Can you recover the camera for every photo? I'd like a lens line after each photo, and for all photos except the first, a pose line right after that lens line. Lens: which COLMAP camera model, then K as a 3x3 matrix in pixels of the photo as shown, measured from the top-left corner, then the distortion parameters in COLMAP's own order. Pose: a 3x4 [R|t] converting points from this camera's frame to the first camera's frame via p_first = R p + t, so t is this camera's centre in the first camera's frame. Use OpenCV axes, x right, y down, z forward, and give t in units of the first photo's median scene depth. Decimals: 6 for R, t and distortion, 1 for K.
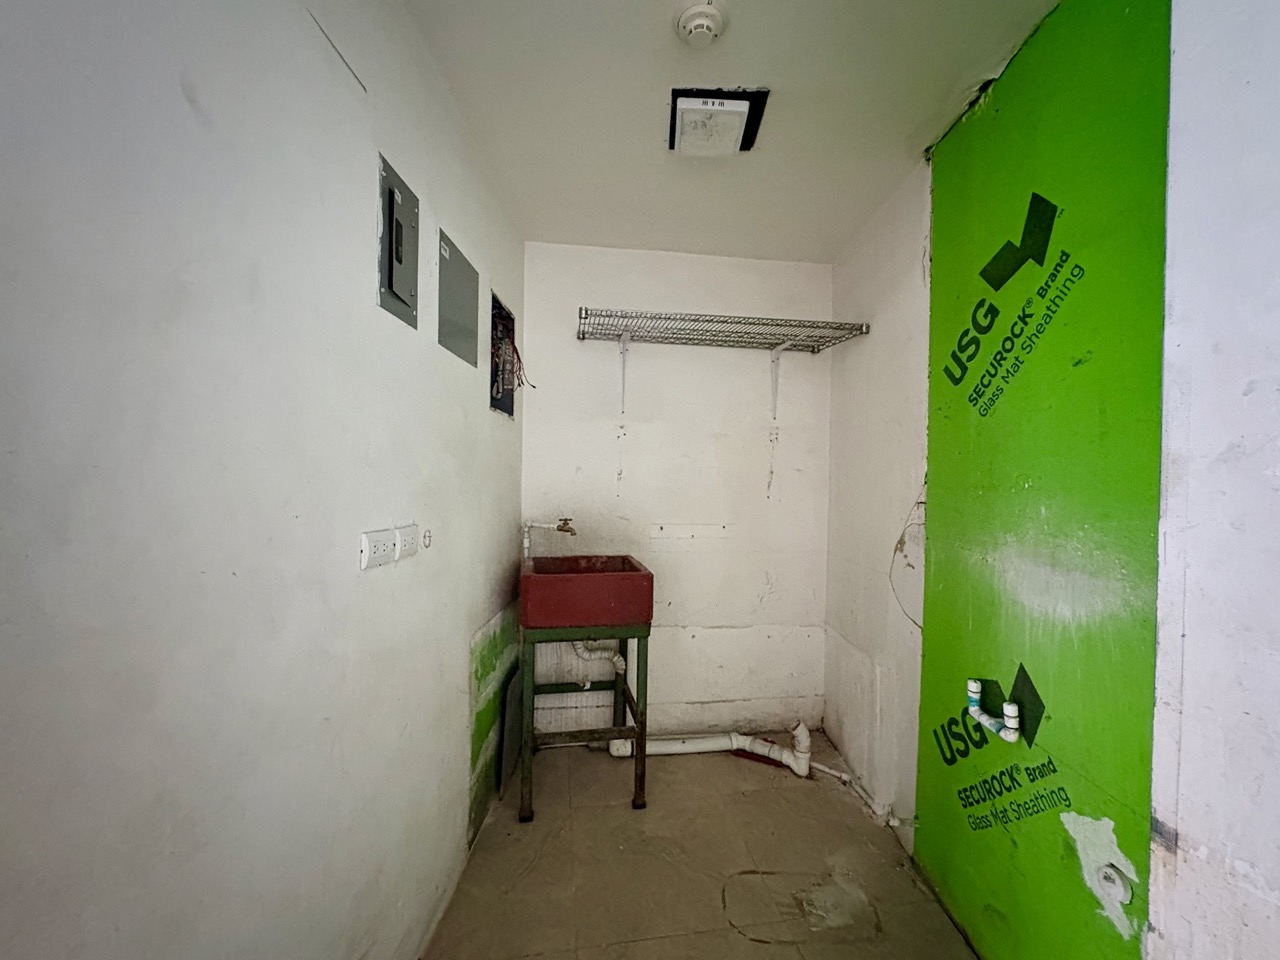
lens RADIAL K [[511.4, 0, 640.0], [0, 511.4, 480.0], [0, 0, 1]] dist [0.000669, 0.000199]
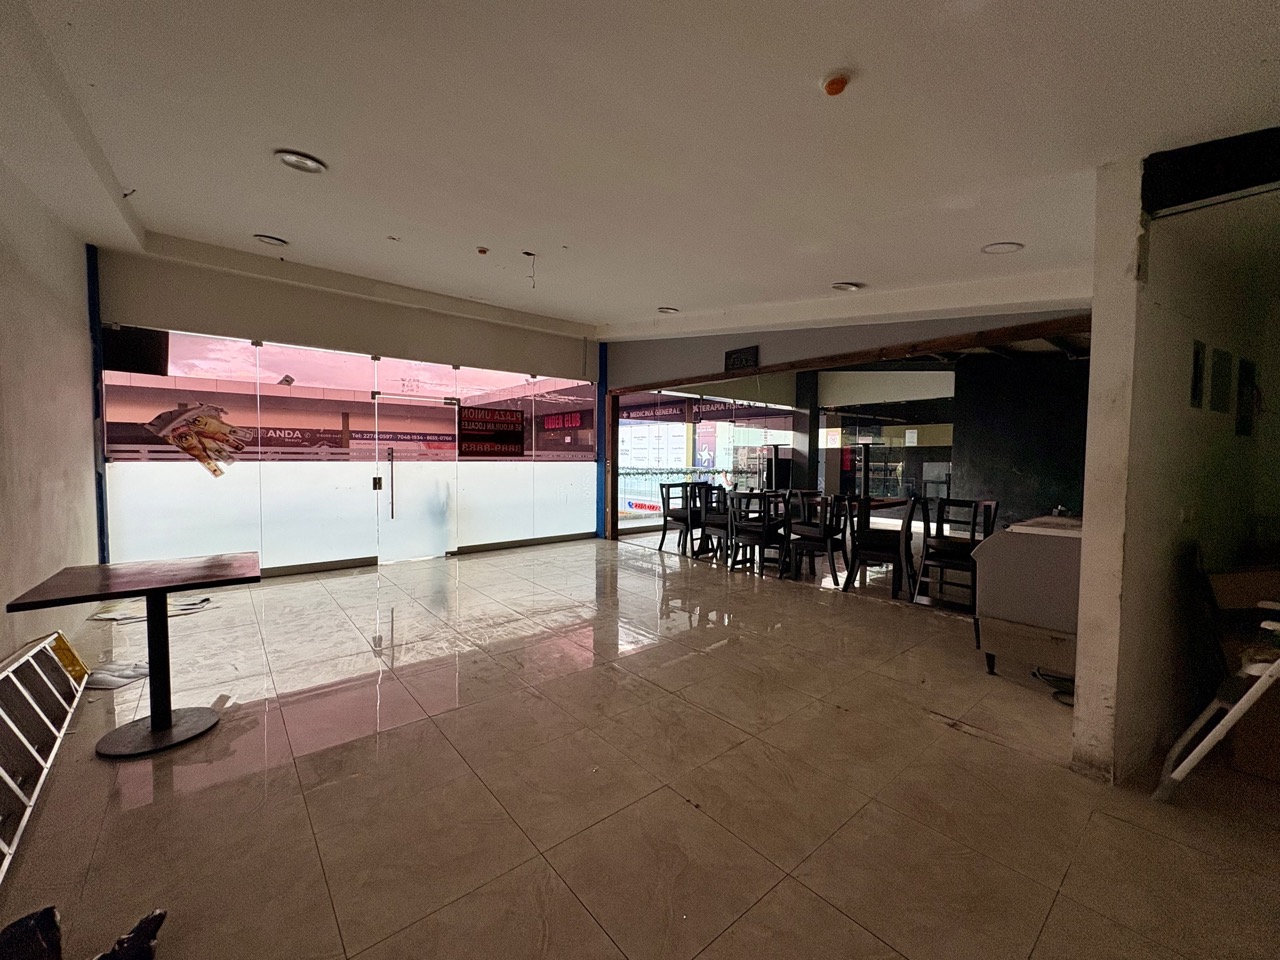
lens RADIAL K [[511.4, 0, 640.0], [0, 511.4, 480.0], [0, 0, 1]] dist [0.000669, 0.000199]
pose [[0.510119, 0.030717, -0.859555, 0.111642], [-0.010965, 0.999513, 0.029212, -0.031340], [0.860034, -0.005477, 0.510207, -1.234311]]
